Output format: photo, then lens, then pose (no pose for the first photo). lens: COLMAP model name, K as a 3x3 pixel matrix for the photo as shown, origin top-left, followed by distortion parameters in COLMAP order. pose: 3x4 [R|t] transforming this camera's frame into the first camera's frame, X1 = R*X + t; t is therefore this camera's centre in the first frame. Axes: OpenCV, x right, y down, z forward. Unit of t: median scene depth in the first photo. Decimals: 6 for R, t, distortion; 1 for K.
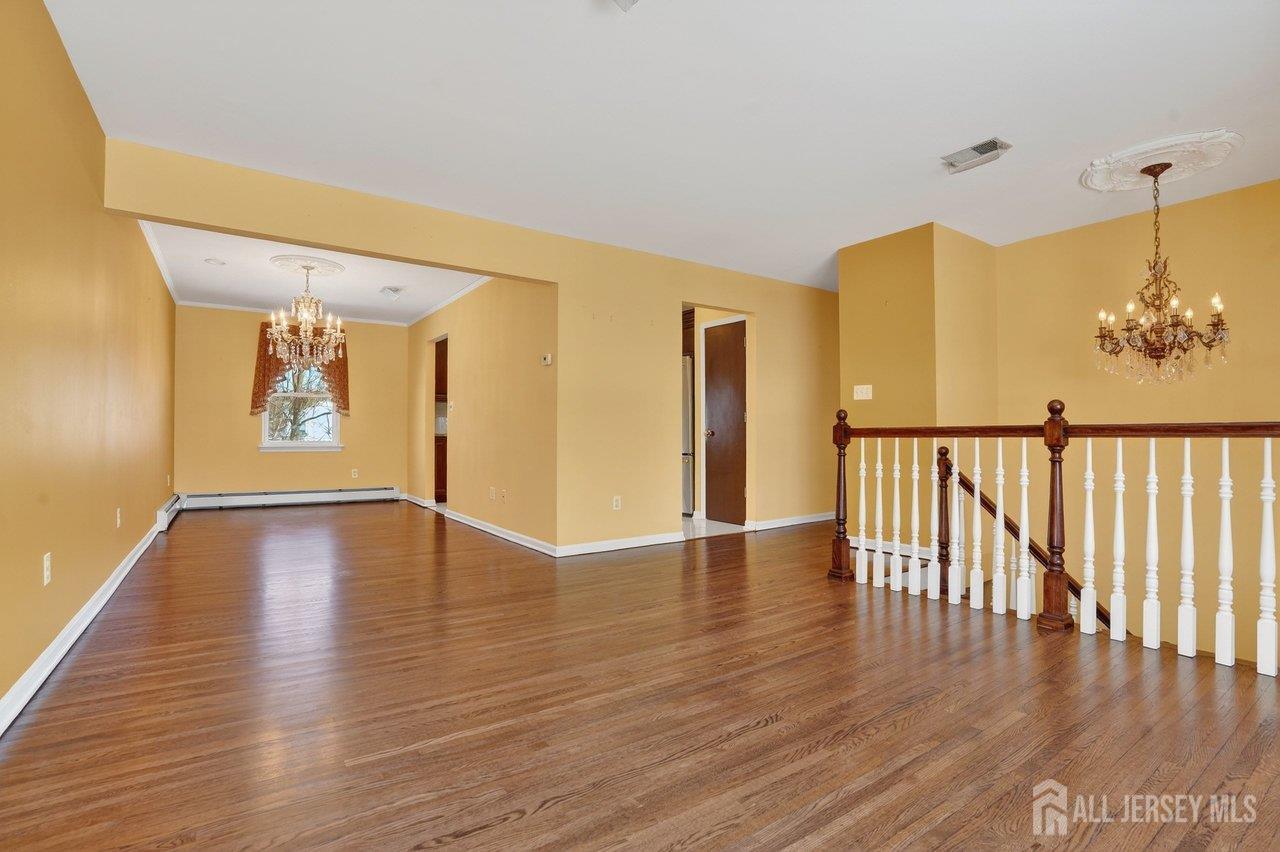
lens RADIAL K [[589.4, 0, 617.5], [0, 589.4, 432.8], [0, 0, 1]] dist [-0.044113, 0.013091]
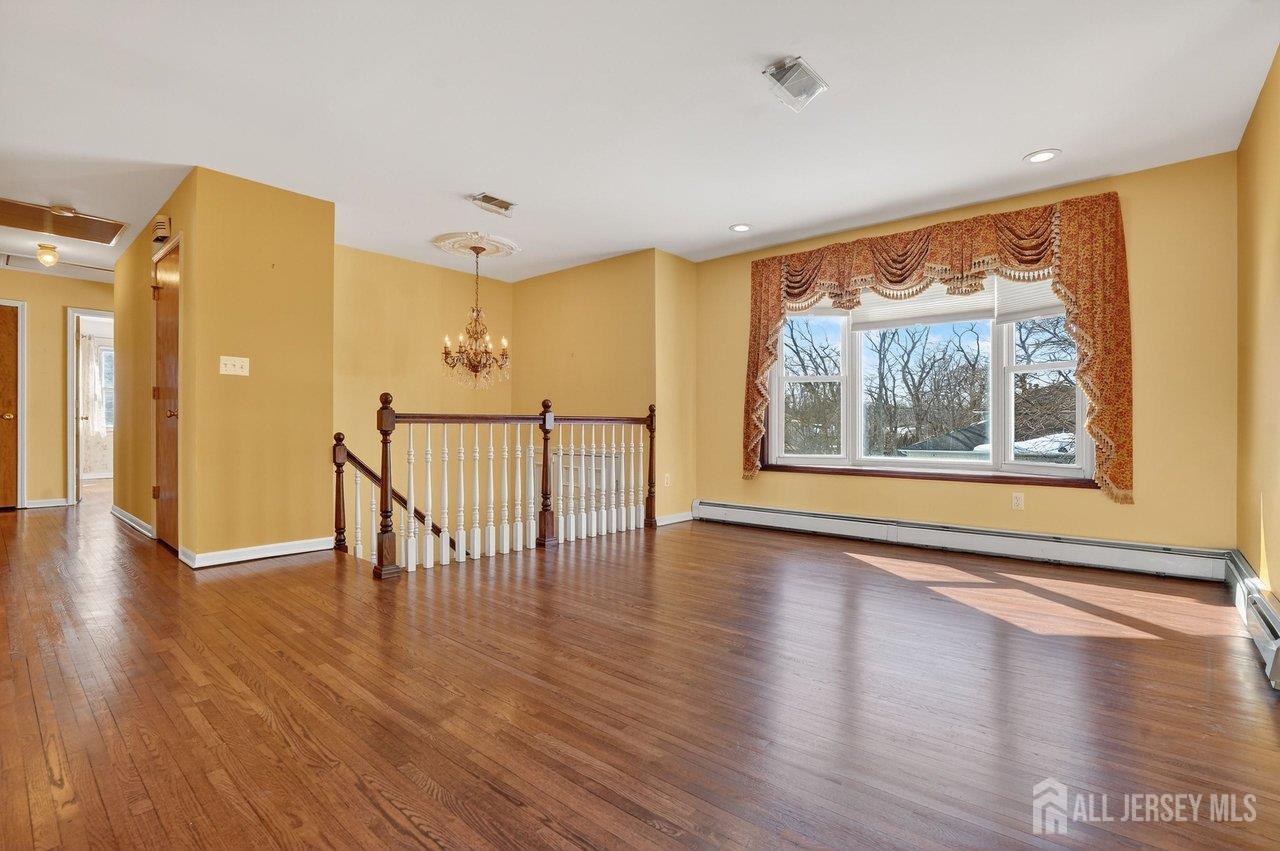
lens RADIAL K [[589.4, 0, 642.3], [0, 589.4, 424.8], [0, 0, 1]] dist [-0.044113, 0.013091]
pose [[-0.249507, -0.003716, 0.968366, -0.709193], [-0.012825, 0.999918, 0.000533, 0.005855], [-0.968288, -0.012286, -0.249534, 0.965061]]
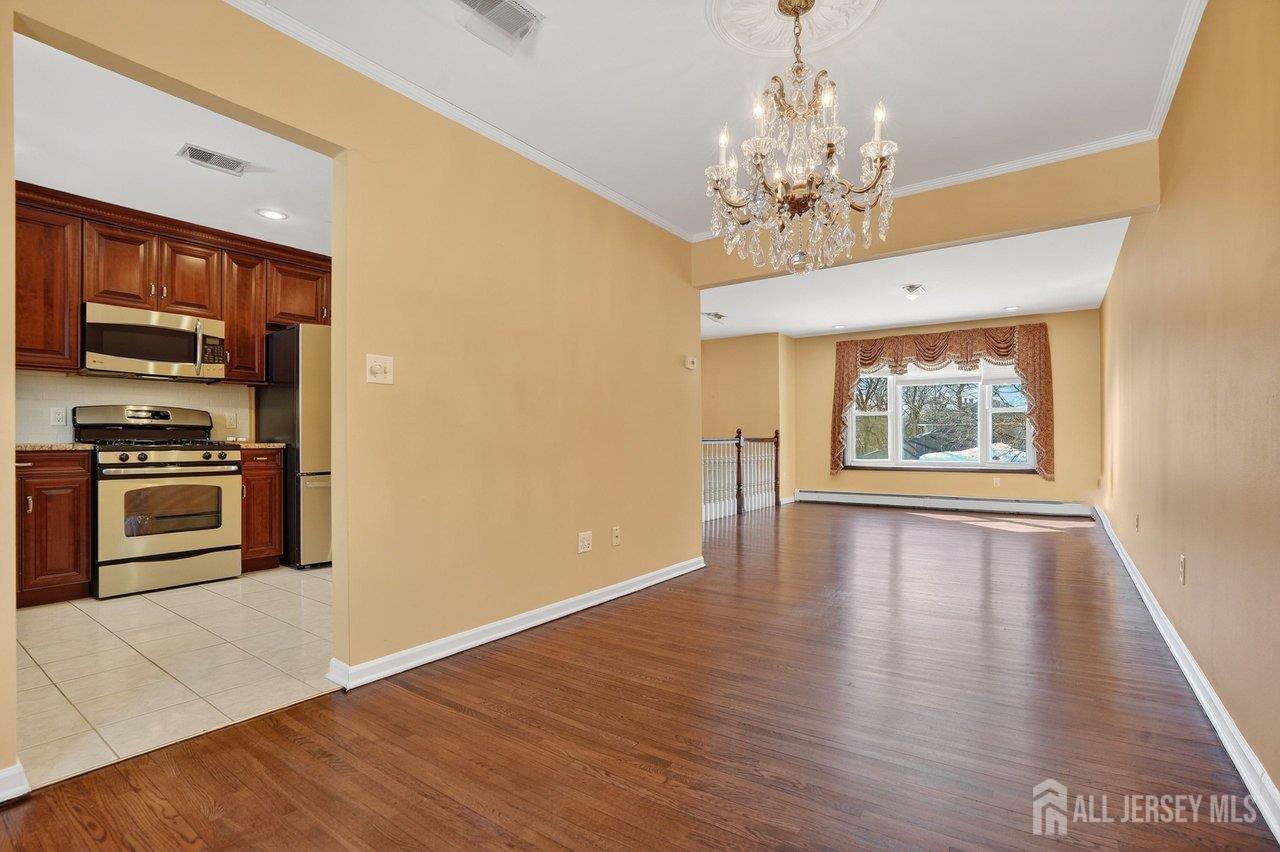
lens RADIAL K [[589.4, 0, 649.5], [0, 589.4, 436.5], [0, 0, 1]] dist [-0.044113, 0.013091]
pose [[-0.352618, 0.001188, 0.935767, -1.231782], [-0.006136, 0.999975, -0.003582, -0.003135], [-0.935747, -0.007005, -0.352602, 1.752106]]
